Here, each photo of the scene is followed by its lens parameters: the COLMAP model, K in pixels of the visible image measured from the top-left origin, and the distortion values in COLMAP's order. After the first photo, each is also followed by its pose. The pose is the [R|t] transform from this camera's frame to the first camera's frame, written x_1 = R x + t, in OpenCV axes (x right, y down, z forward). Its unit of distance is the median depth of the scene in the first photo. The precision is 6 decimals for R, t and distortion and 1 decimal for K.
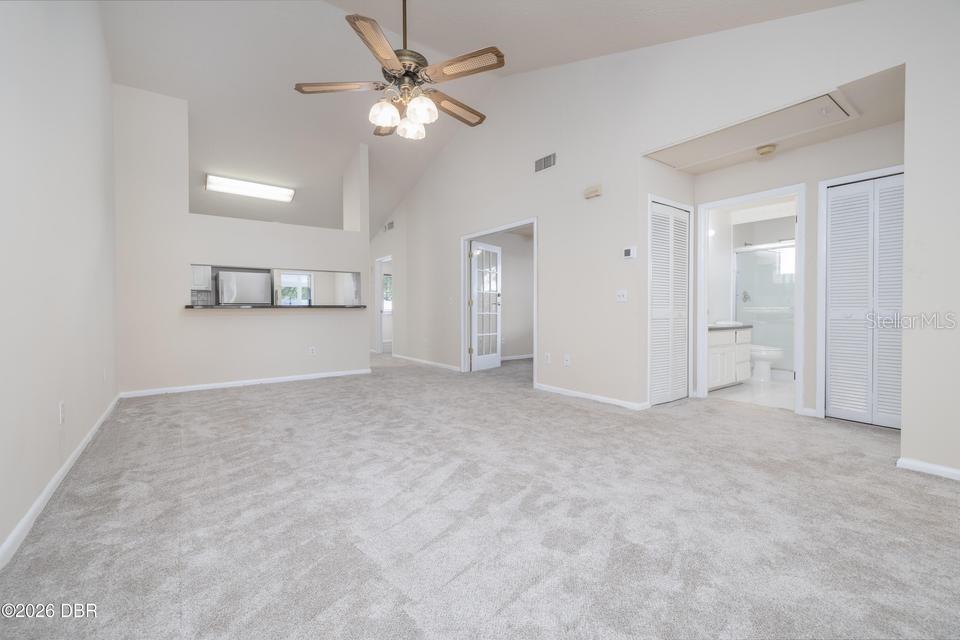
lens RADIAL K [[407.0, 0, 480.9], [0, 407.0, 317.9], [0, 0, 1]] dist [0.012607, 0.000172]
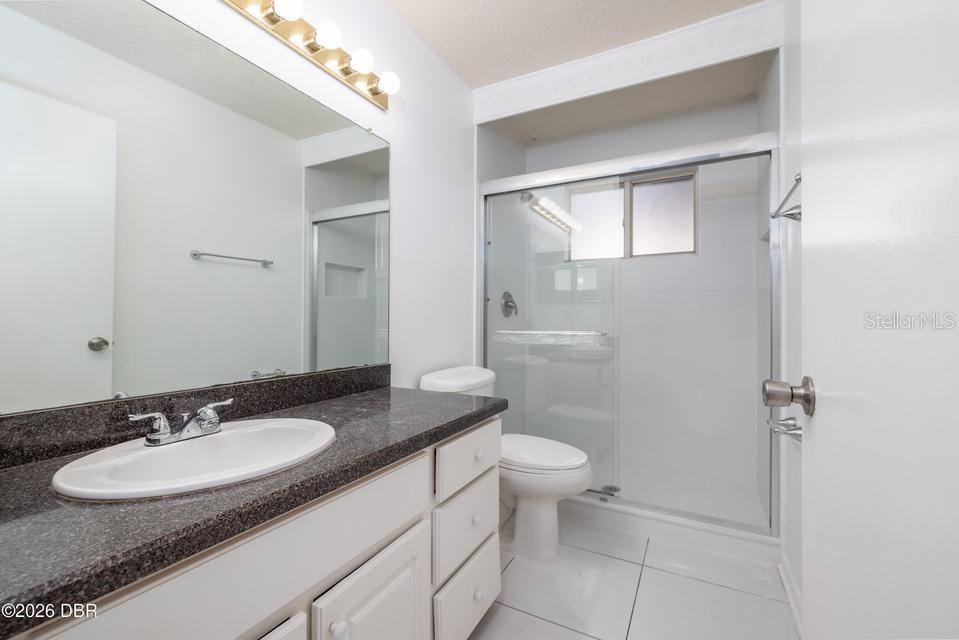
lens RADIAL K [[406.6, 0, 480.2], [0, 406.6, 317.3], [0, 0, 1]] dist [0.012607, 0.000172]
pose [[0.904502, 0.001379, 0.426466, 0.449555], [0.011446, 0.999556, -0.027507, -0.027269], [-0.426315, 0.029762, 0.904085, 0.643834]]
